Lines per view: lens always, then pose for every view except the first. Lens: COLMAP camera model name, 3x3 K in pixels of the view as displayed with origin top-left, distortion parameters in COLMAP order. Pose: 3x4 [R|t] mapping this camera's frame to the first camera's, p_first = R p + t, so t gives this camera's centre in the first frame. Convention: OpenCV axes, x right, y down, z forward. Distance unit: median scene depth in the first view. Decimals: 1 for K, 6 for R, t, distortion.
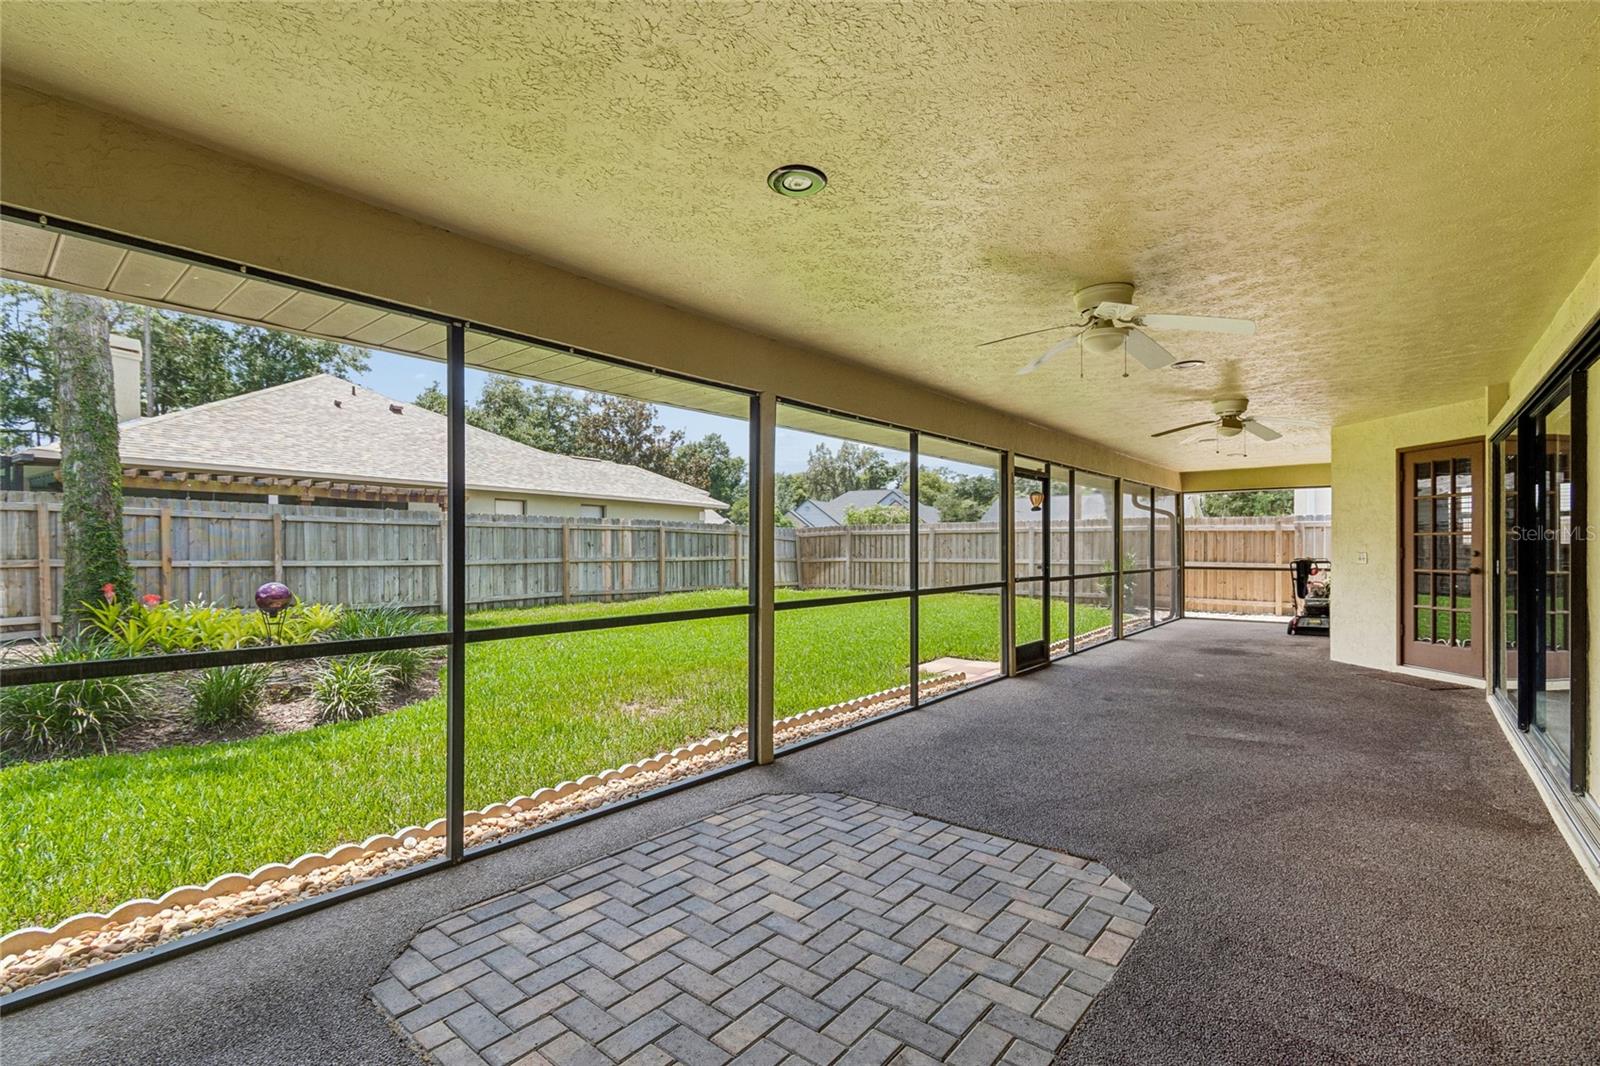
lens RADIAL K [[715.8, 0, 788.8], [0, 715.8, 555.0], [0, 0, 1]] dist [-0.000917, -0.000588]
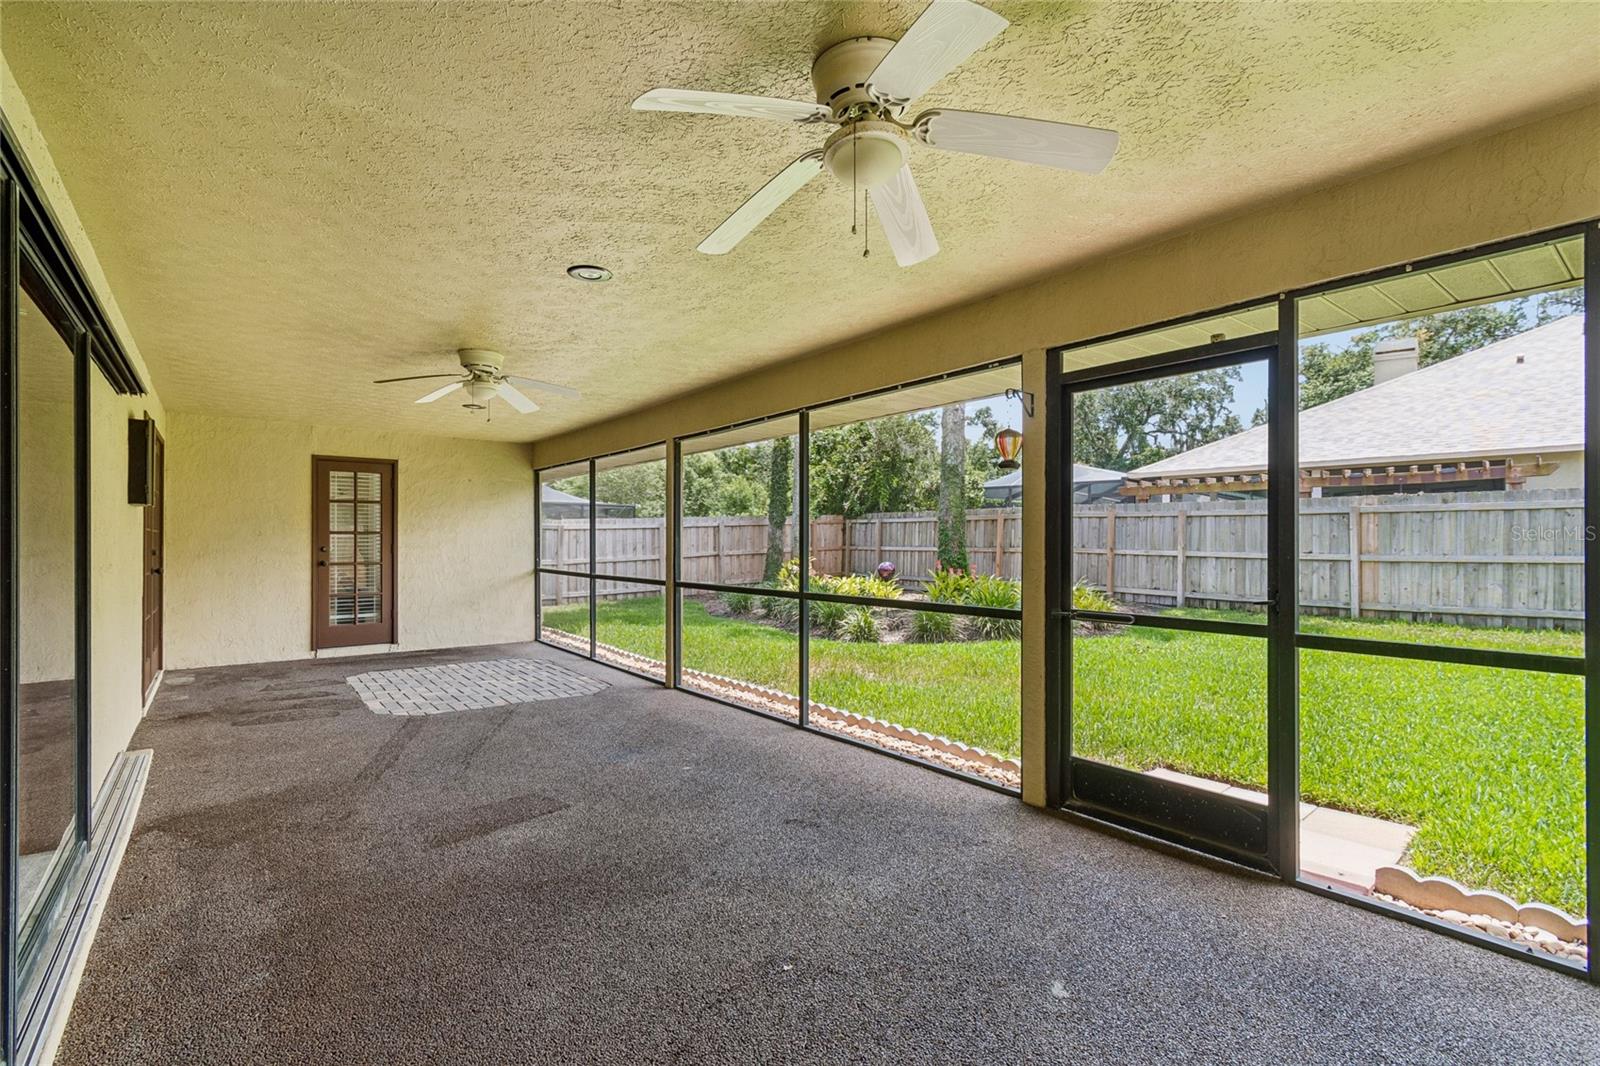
lens RADIAL K [[706.6, 0, 785.0], [0, 706.6, 529.5], [0, 0, 1]] dist [0.000426, 0.000263]
pose [[-0.196312, -0.013204, -0.980453, 0.574437], [-0.007020, 0.999903, -0.012060, -0.009332], [0.980516, 0.004516, -0.196386, 0.639978]]
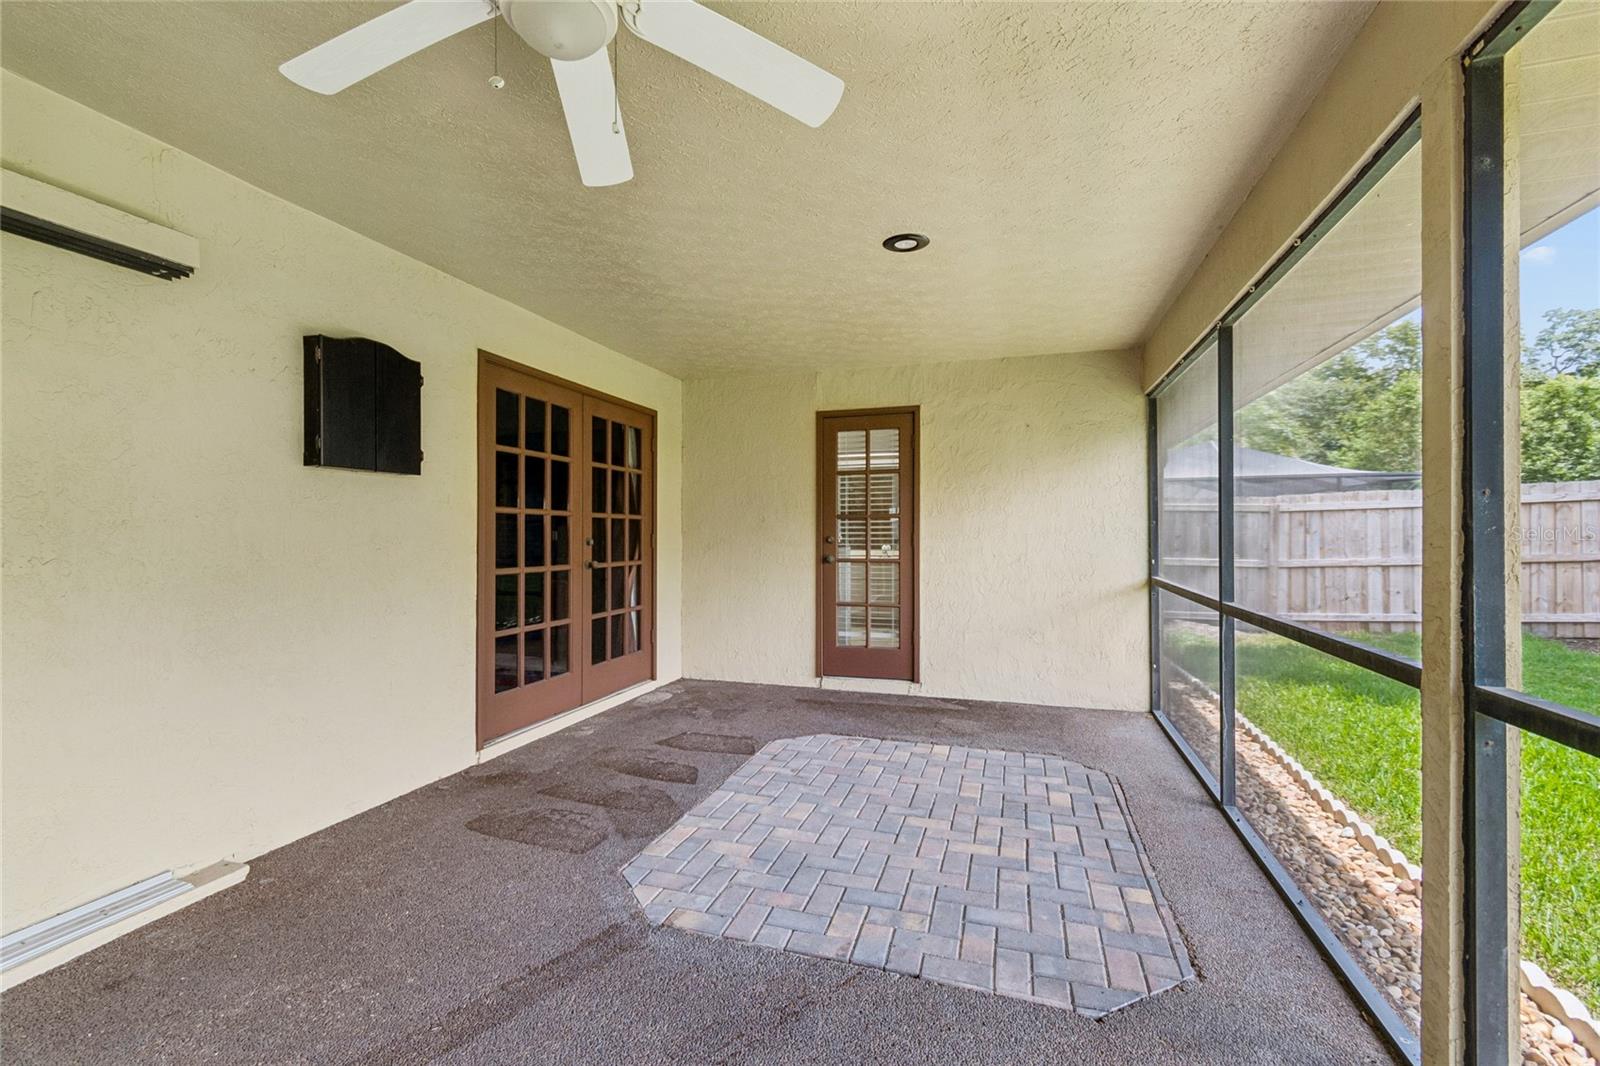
lens RADIAL K [[704.0, 0, 788.8], [0, 704.0, 534.4], [0, 0, 1]] dist [-0.000748, 0.000153]
pose [[-0.923601, 0.003646, -0.383337, 0.166998], [0.000669, 0.999969, 0.007900, -0.002328], [0.383354, 0.007040, -0.923575, 0.501936]]
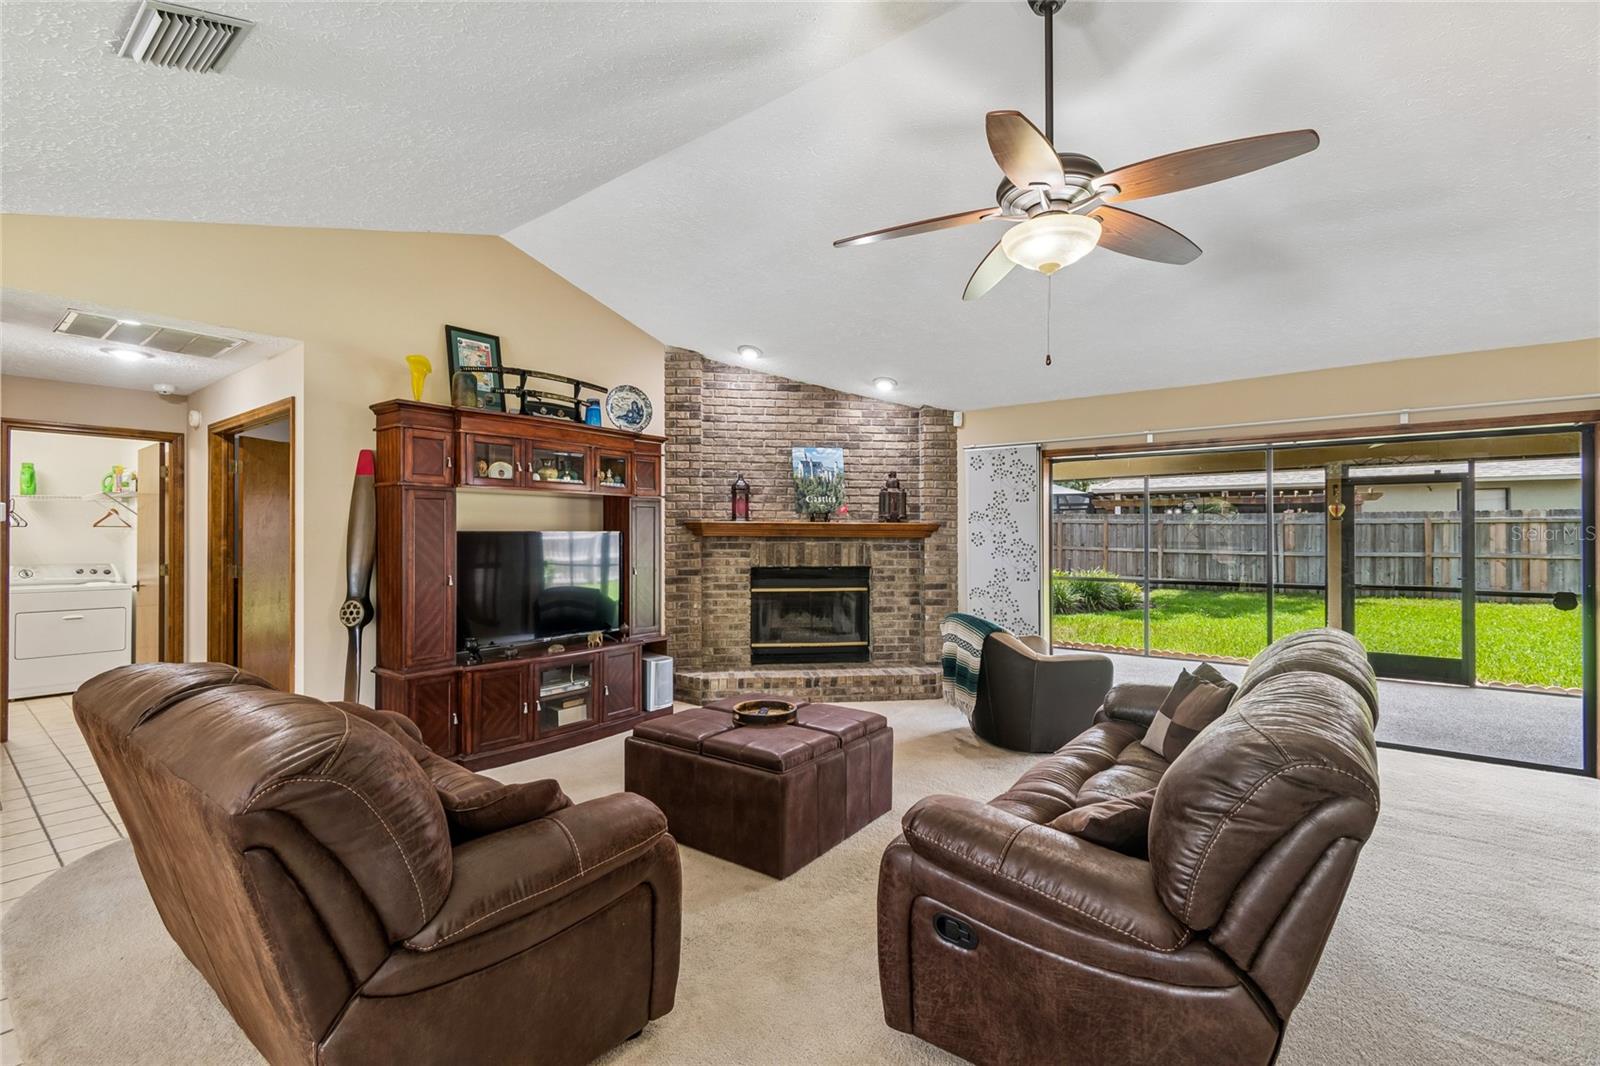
lens RADIAL K [[706.6, 0, 785.0], [0, 706.6, 529.5], [0, 0, 1]] dist [0.000426, 0.000263]
pose [[0.031955, -0.002783, -0.999485, 0.930848], [-0.006670, 0.999973, -0.002998, -0.027258], [0.999467, 0.006763, 0.031935, 0.102298]]
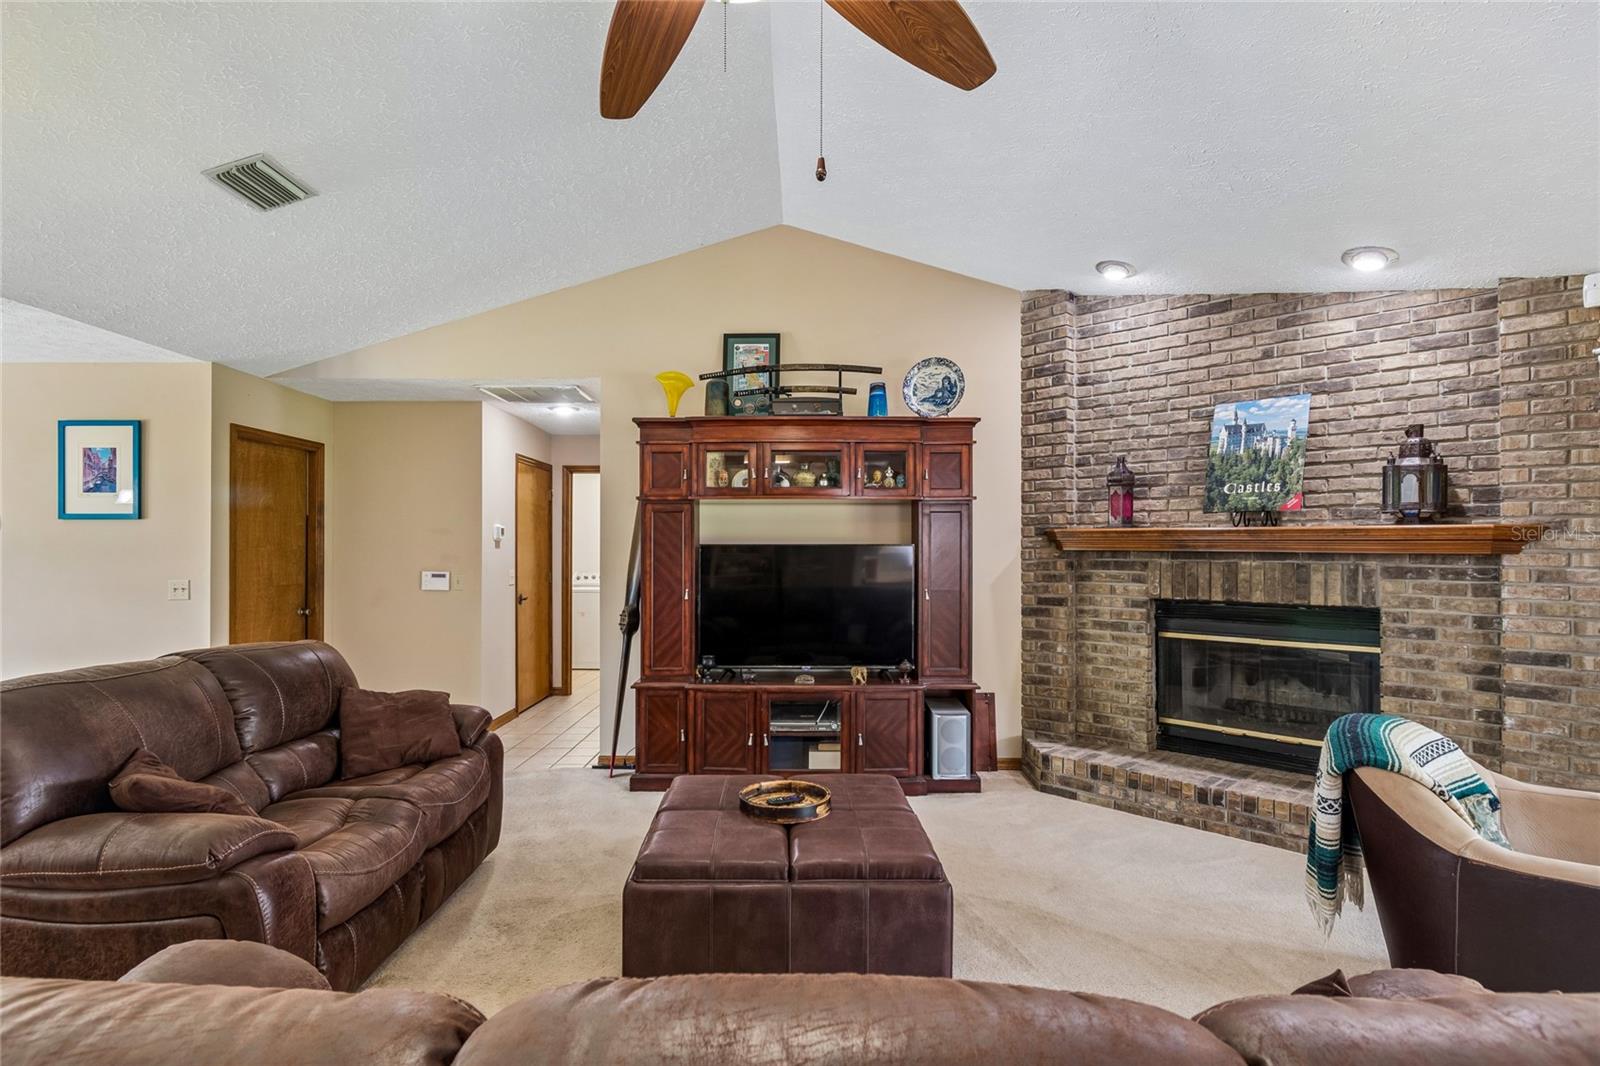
lens RADIAL K [[804.7, 0, 793.5], [0, 804.7, 543.6], [0, 0, 1]] dist [0.002230, -0.001014]
pose [[-0.769479, -0.001191, -0.638671, 0.768305], [-0.001966, 0.999998, 0.000504, -0.026998], [0.638669, 0.001644, -0.769480, 0.305640]]
